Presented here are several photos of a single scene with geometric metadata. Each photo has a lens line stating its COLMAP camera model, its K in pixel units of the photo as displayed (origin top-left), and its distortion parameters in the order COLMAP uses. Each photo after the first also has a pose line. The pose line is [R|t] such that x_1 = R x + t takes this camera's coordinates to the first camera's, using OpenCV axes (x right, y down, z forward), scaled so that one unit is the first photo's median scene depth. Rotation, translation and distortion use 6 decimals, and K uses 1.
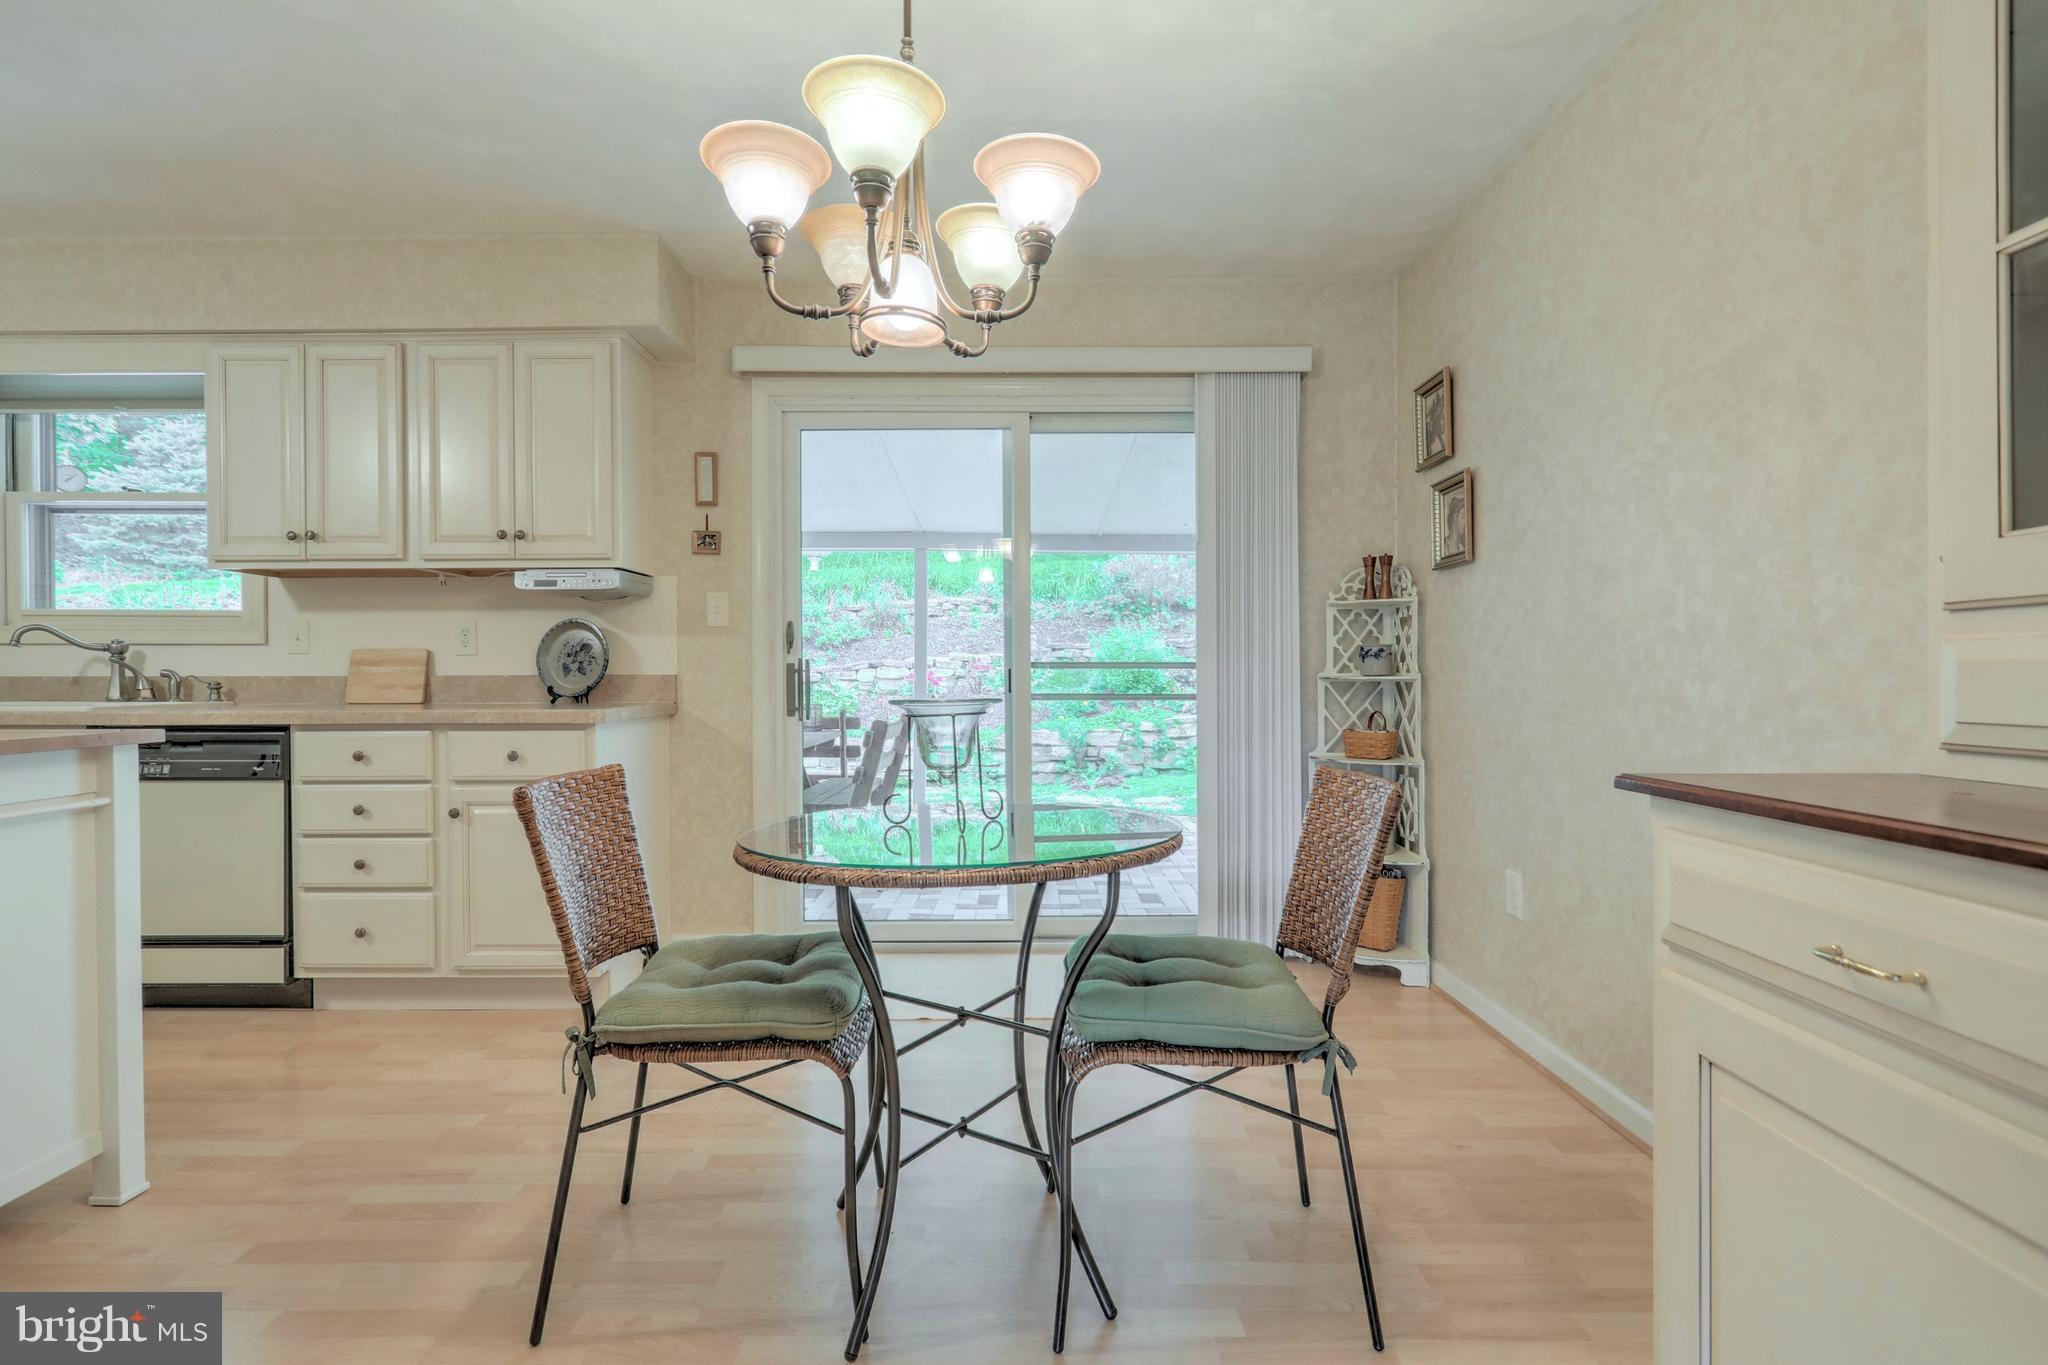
lens RADIAL K [[970.9, 0, 1017.9], [0, 970.9, 682.4], [0, 0, 1]] dist [-0.006214, 0.004054]
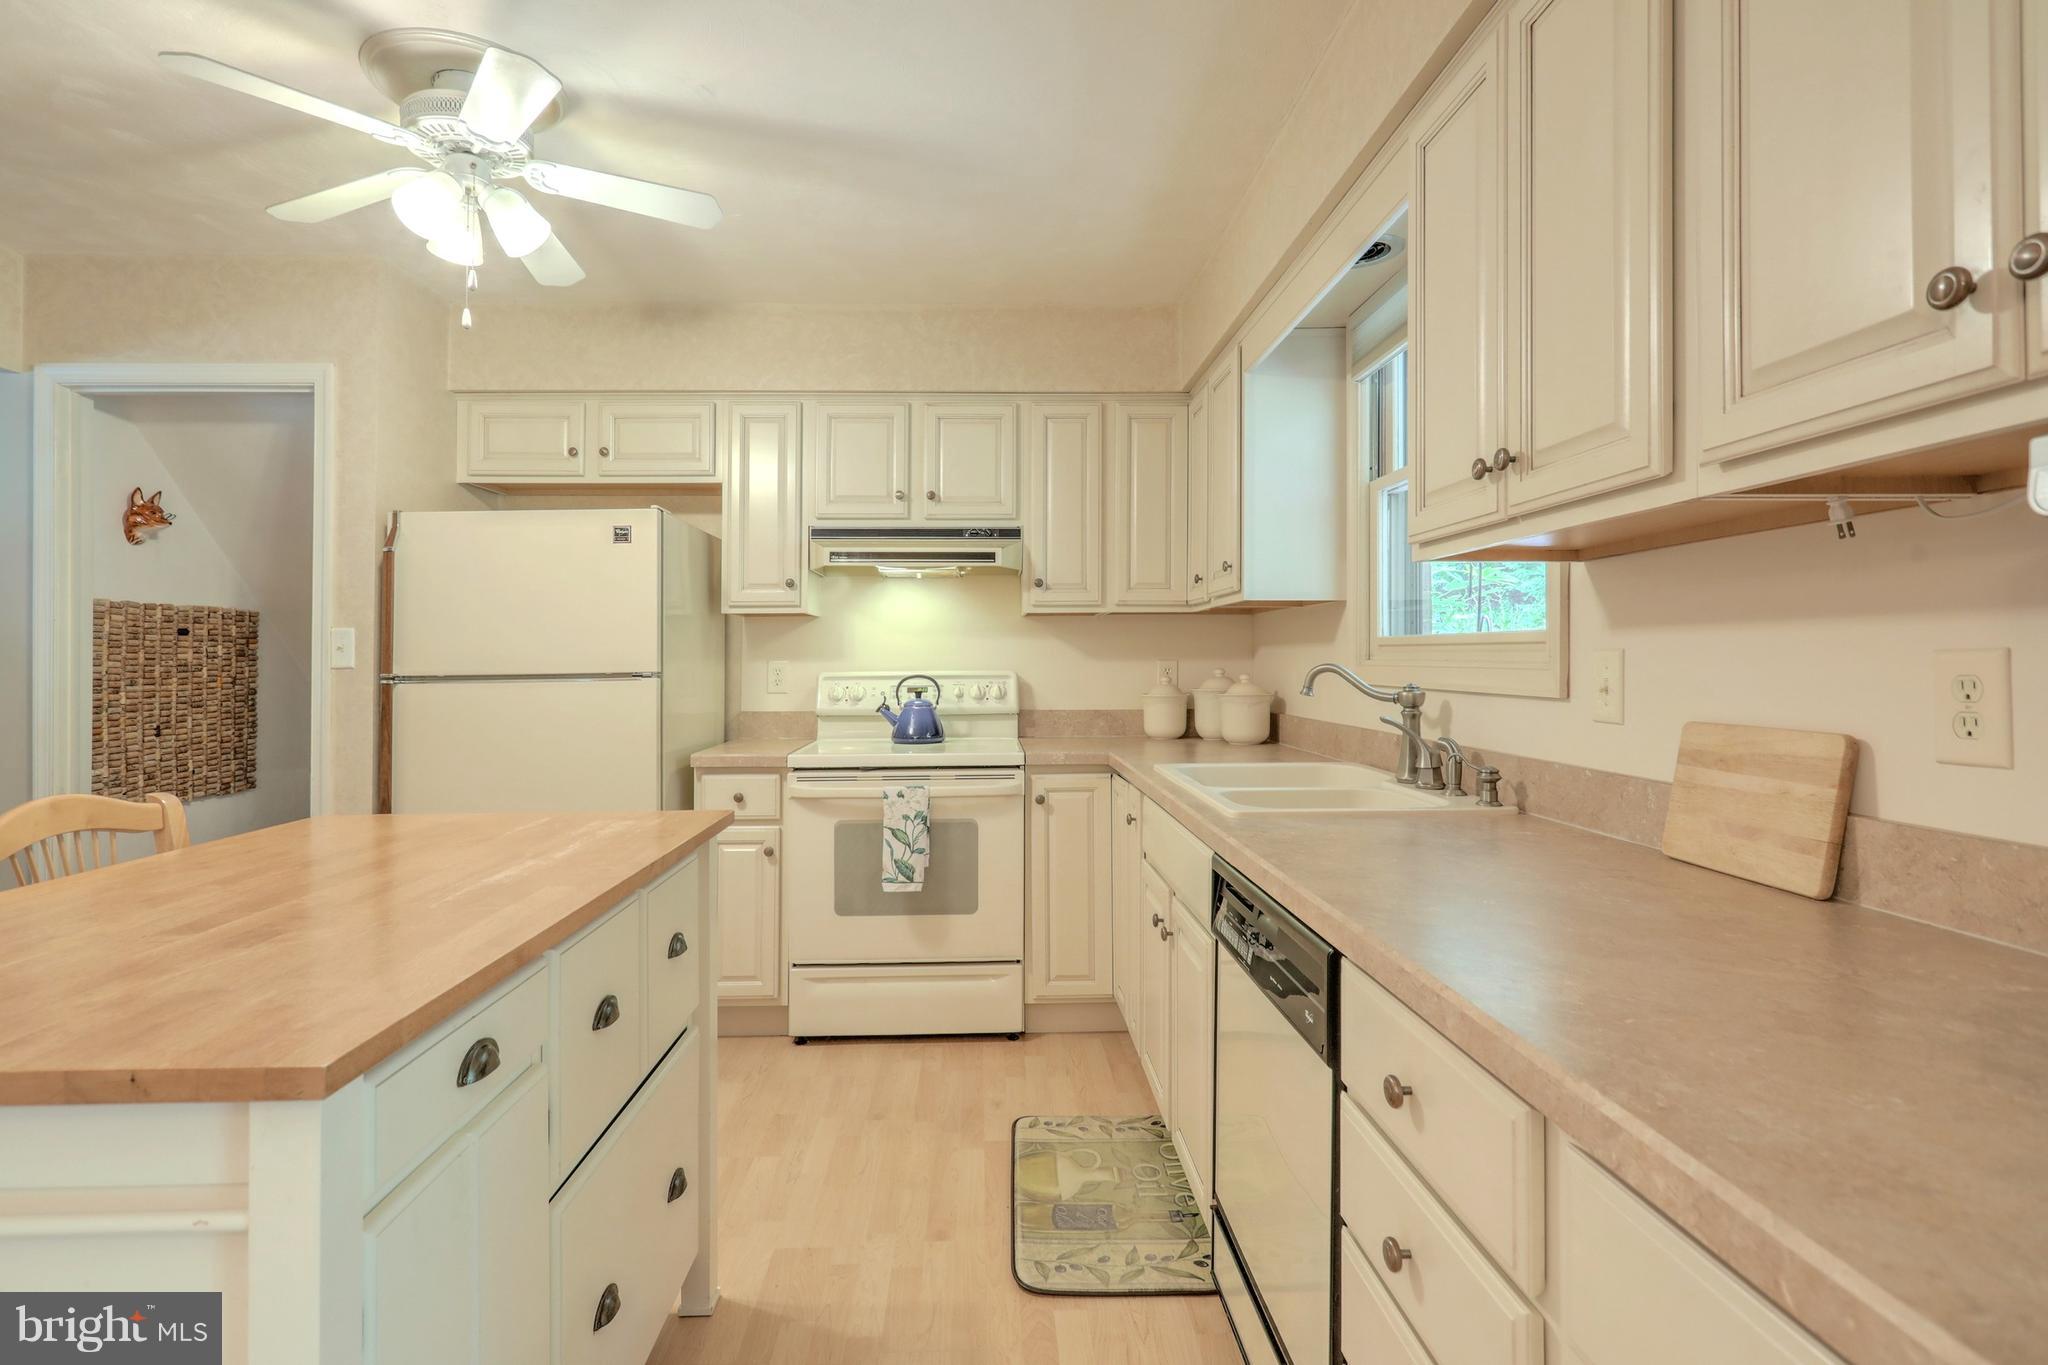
lens RADIAL K [[970.9, 0, 997.4], [0, 970.9, 643.1], [0, 0, 1]] dist [-0.006214, 0.004054]
pose [[0.039061, -0.020178, -0.999033, -0.294585], [-0.004860, 0.999780, -0.020383, -0.058523], [0.999225, 0.005652, 0.038954, 0.708429]]
